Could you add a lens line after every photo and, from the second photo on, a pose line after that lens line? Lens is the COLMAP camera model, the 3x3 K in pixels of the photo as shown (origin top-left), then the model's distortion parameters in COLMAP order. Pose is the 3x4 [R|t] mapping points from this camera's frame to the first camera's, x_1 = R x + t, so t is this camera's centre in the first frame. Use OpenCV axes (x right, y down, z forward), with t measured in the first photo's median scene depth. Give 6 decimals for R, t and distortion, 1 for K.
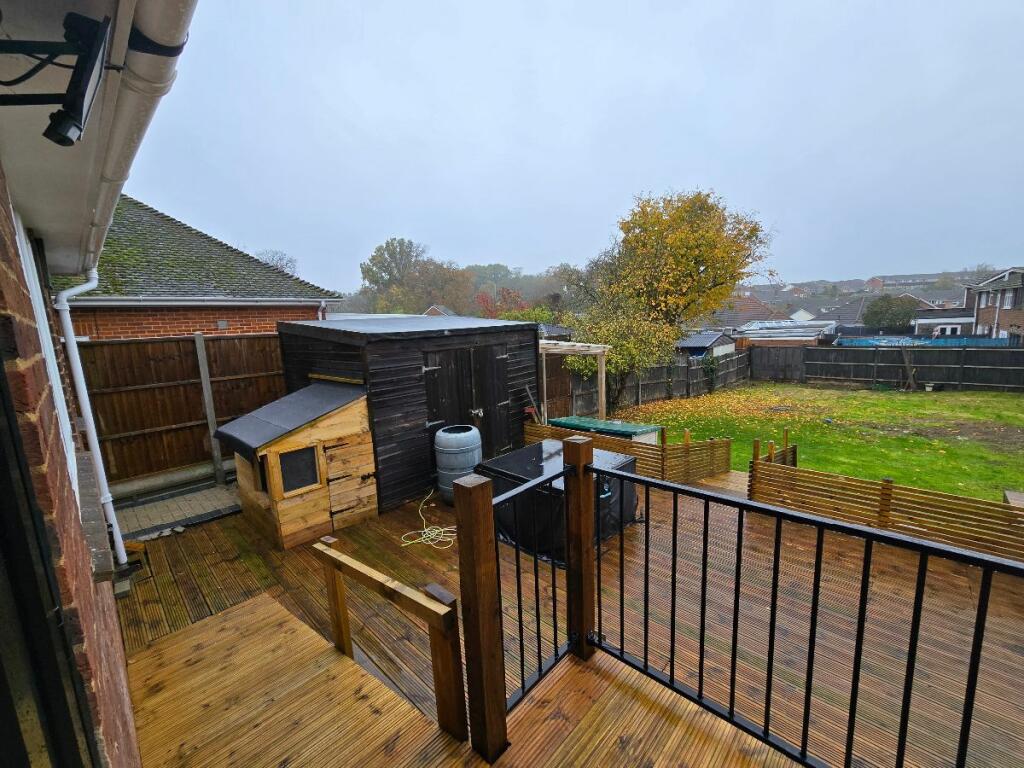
lens RADIAL K [[419.3, 0, 505.2], [0, 419.3, 388.8], [0, 0, 1]] dist [-0.001383, 0.000256]
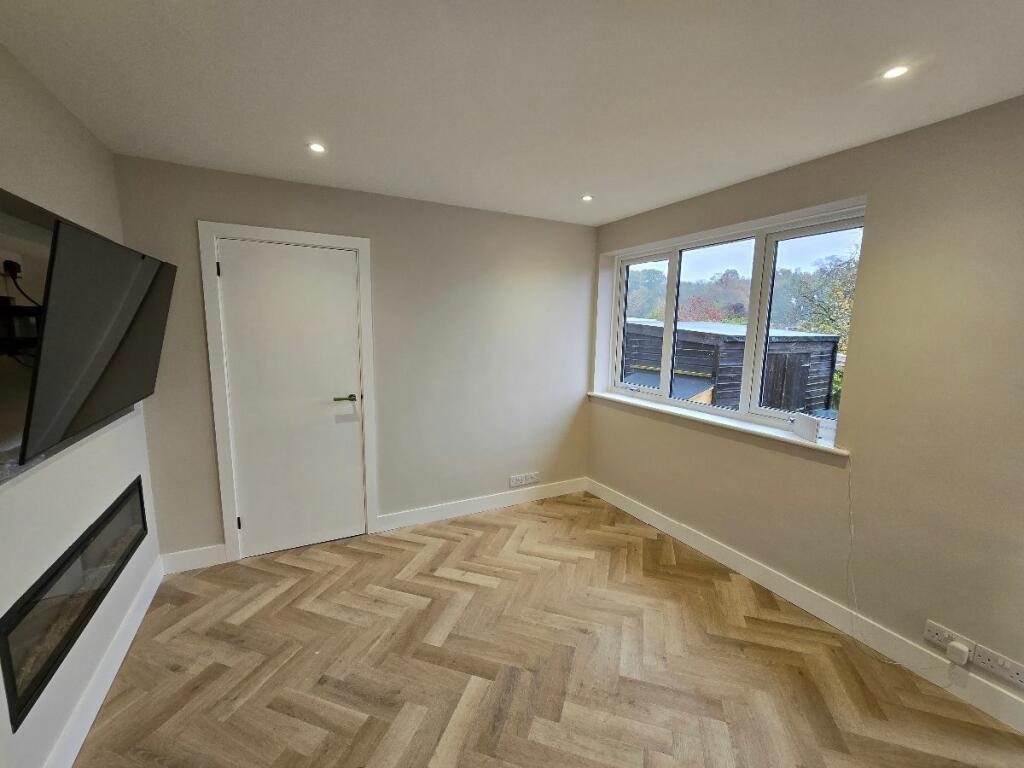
lens RADIAL K [[419.3, 0, 505.2], [0, 419.3, 388.8], [0, 0, 1]] dist [-0.001383, 0.000256]
pose [[0.943374, 0.114088, -0.311495, -0.365973], [-0.114485, 0.993278, 0.017076, 0.048377], [0.311349, 0.019553, 0.950094, -0.222893]]
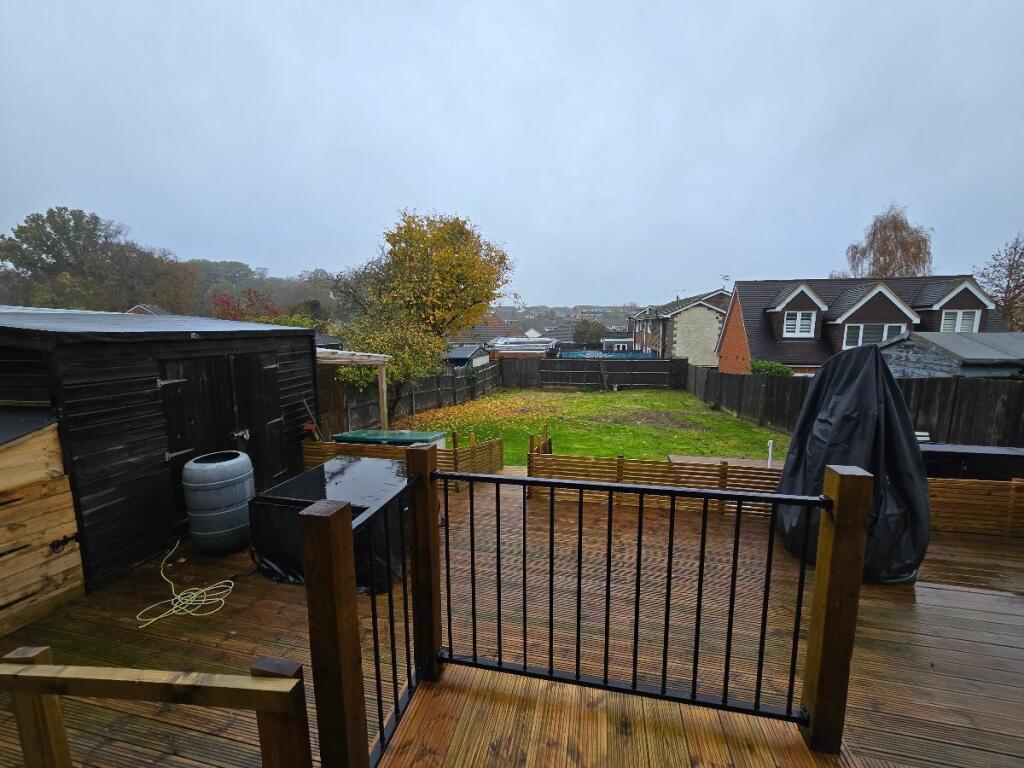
lens RADIAL K [[419.3, 0, 505.2], [0, 419.3, 388.8], [0, 0, 1]] dist [-0.001383, 0.000256]
pose [[0.853571, -0.034645, 0.519824, -0.043642], [0.049232, 0.998685, -0.014281, 0.003946], [-0.518646, 0.037782, 0.854154, 0.027835]]
